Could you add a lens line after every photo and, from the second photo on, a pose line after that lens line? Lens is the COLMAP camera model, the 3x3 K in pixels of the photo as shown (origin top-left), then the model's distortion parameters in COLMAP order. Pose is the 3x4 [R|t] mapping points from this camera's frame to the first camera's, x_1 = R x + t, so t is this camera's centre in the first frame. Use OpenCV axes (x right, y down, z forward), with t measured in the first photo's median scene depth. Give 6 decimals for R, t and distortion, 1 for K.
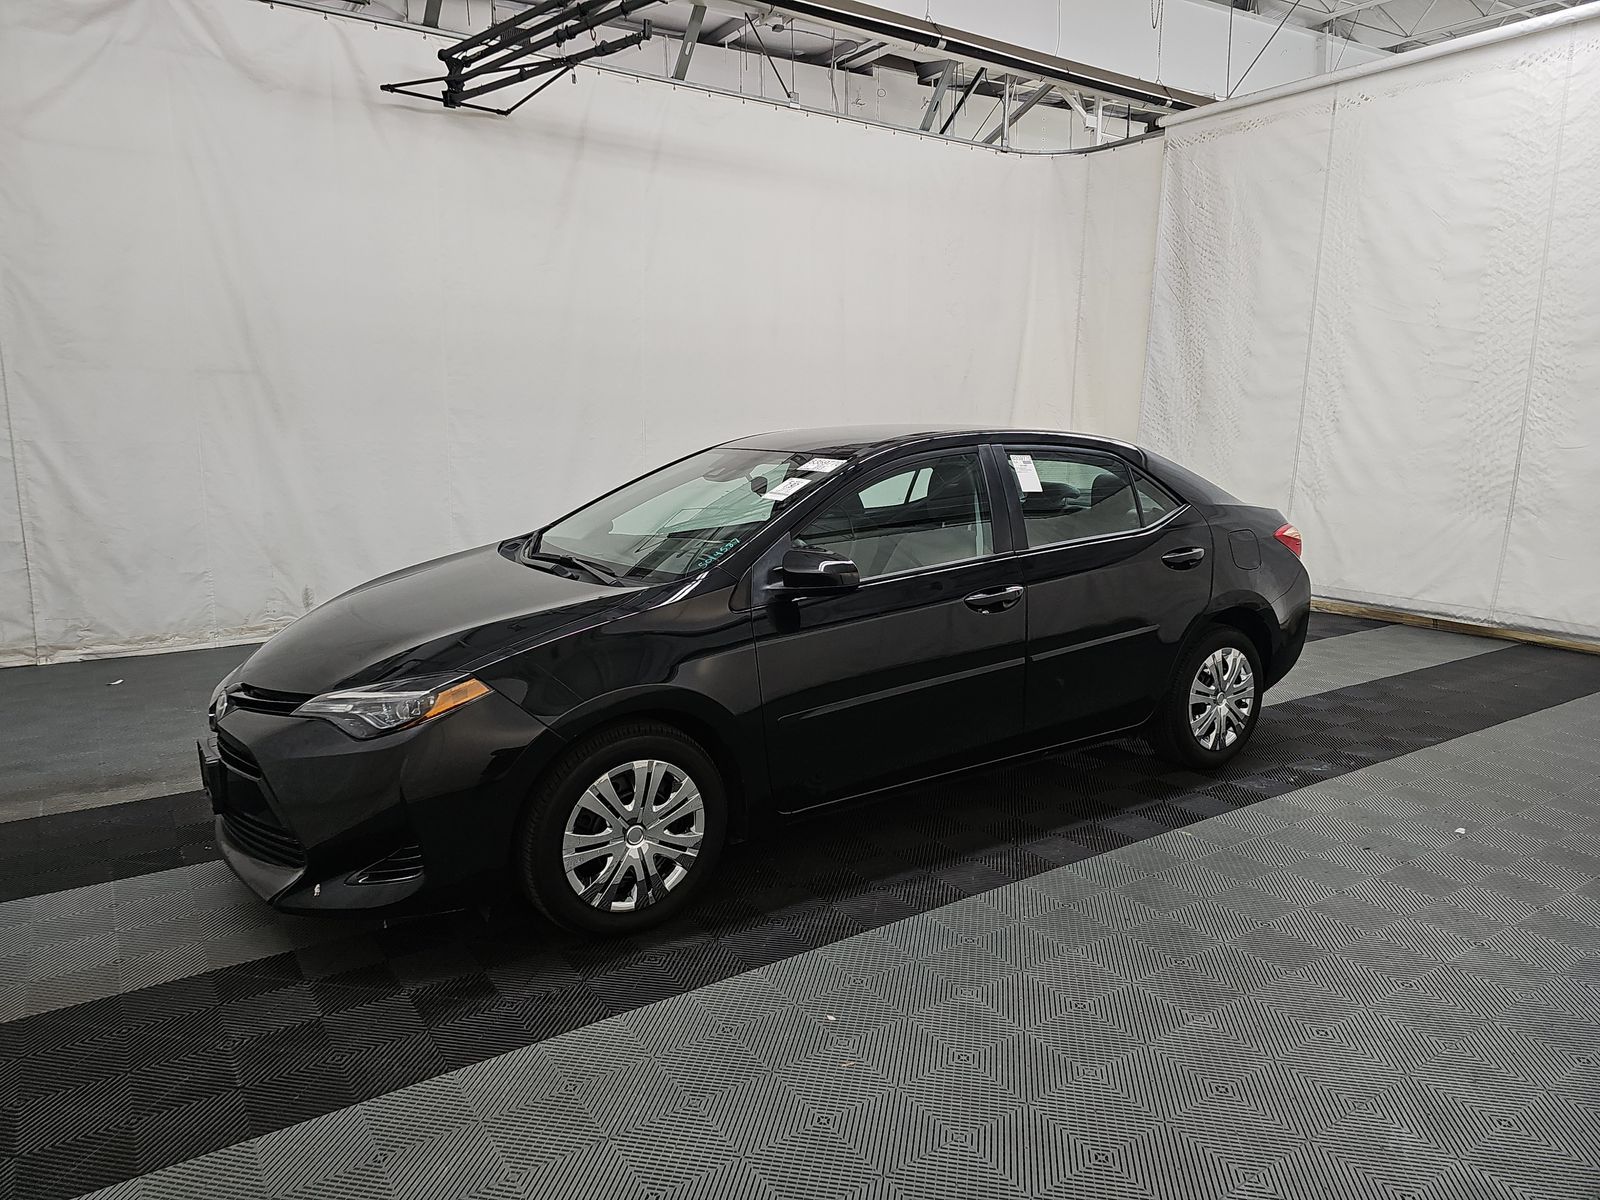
lens RADIAL K [[1054.7, 0, 795.6], [0, 1054.7, 601.7], [0, 0, 1]] dist [0.050442, -0.038549]
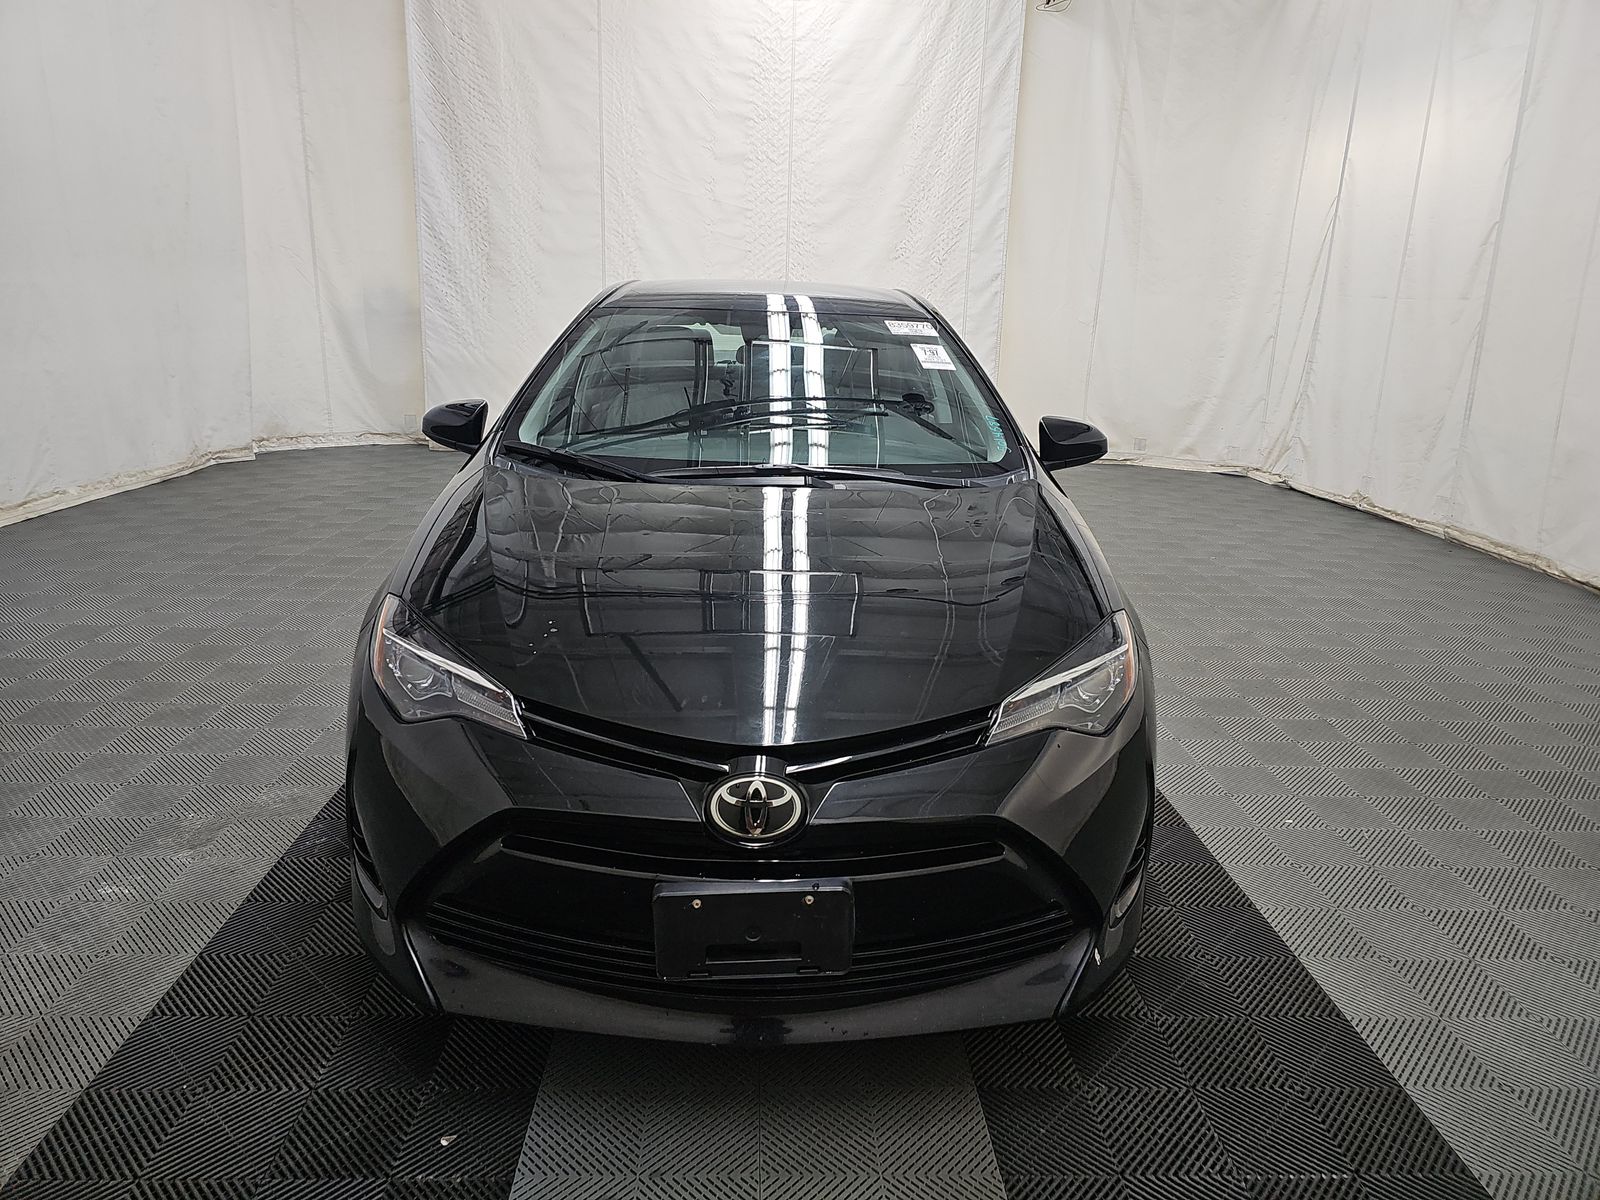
lens RADIAL K [[1054.7, 0, 798.8], [0, 1054.7, 590.9], [0, 0, 1]] dist [0.050442, -0.038549]
pose [[0.527965, -0.219750, 0.820343, -0.410950], [0.118006, 0.975556, 0.185380, -0.045491], [-0.841028, -0.001069, 0.540991, 0.301183]]
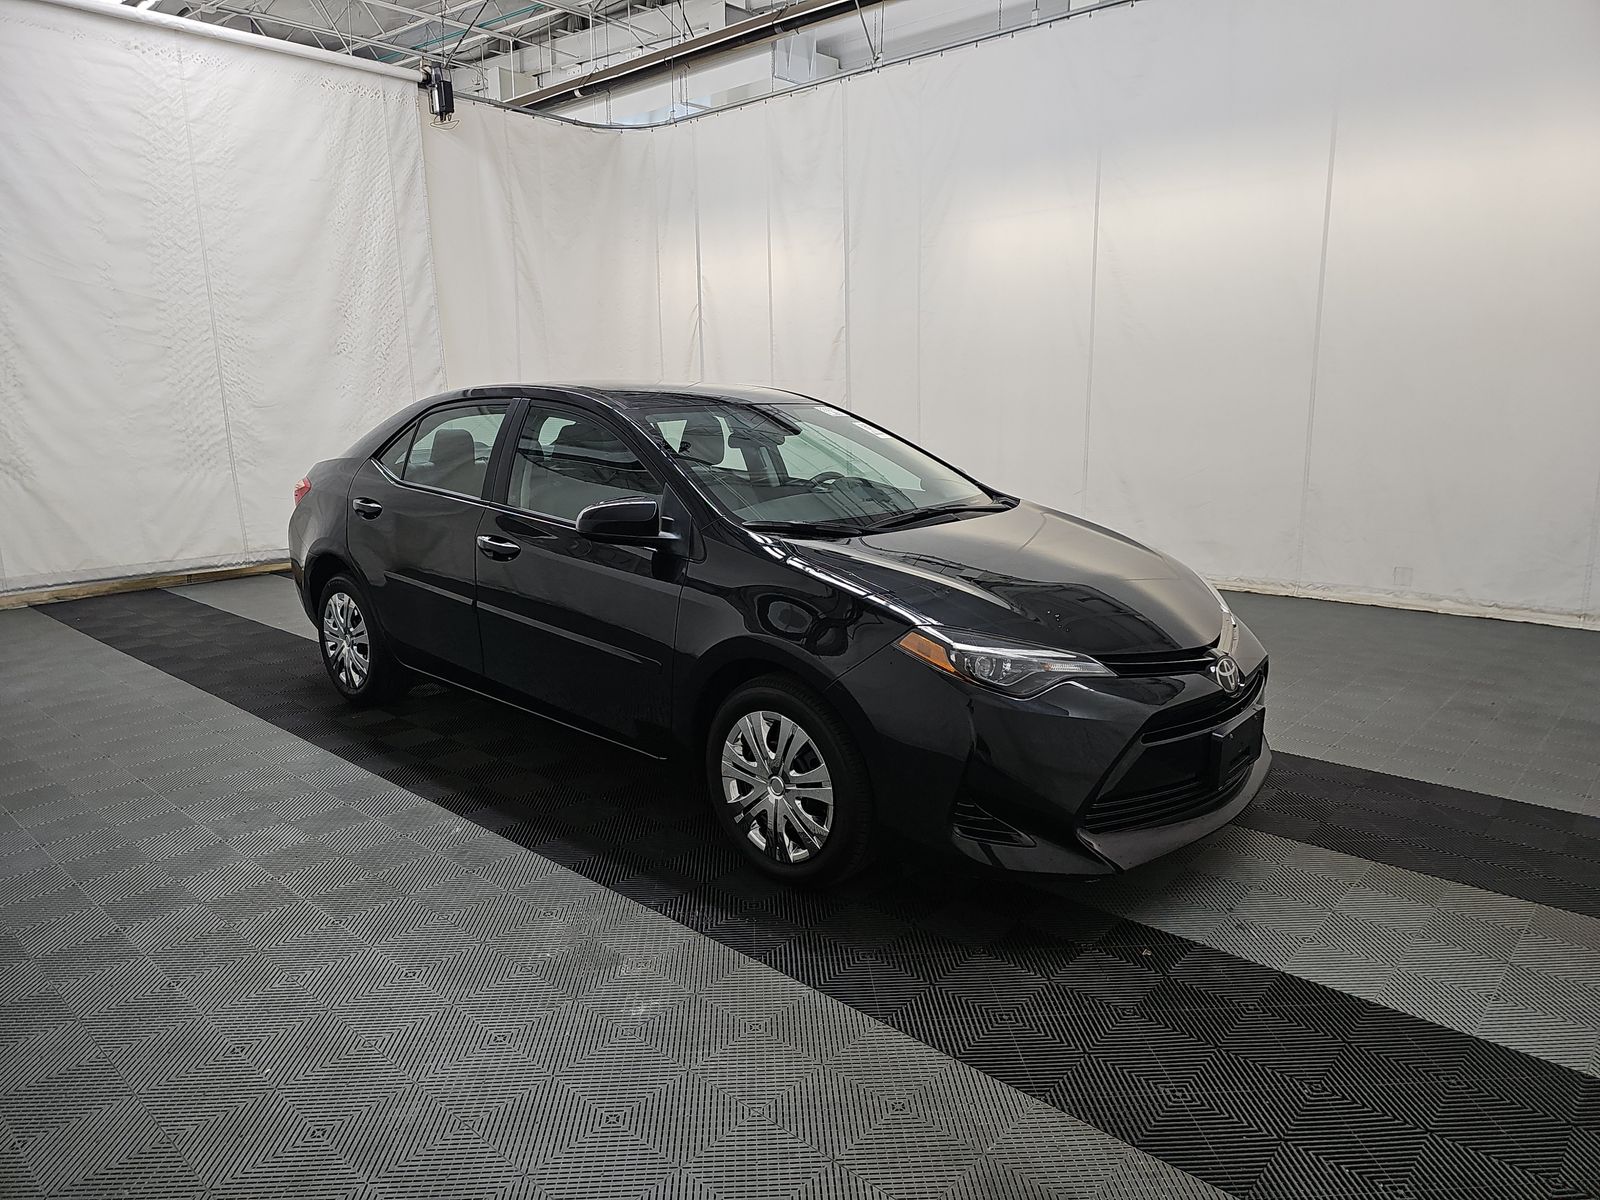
lens RADIAL K [[1054.7, 0, 809.3], [0, 1054.7, 600.7], [0, 0, 1]] dist [0.050442, -0.038549]
pose [[-0.240624, -0.194191, 0.950994, -0.576026], [0.175678, 0.954886, 0.239437, -0.108793], [-0.954588, 0.224683, -0.195653, 0.661066]]
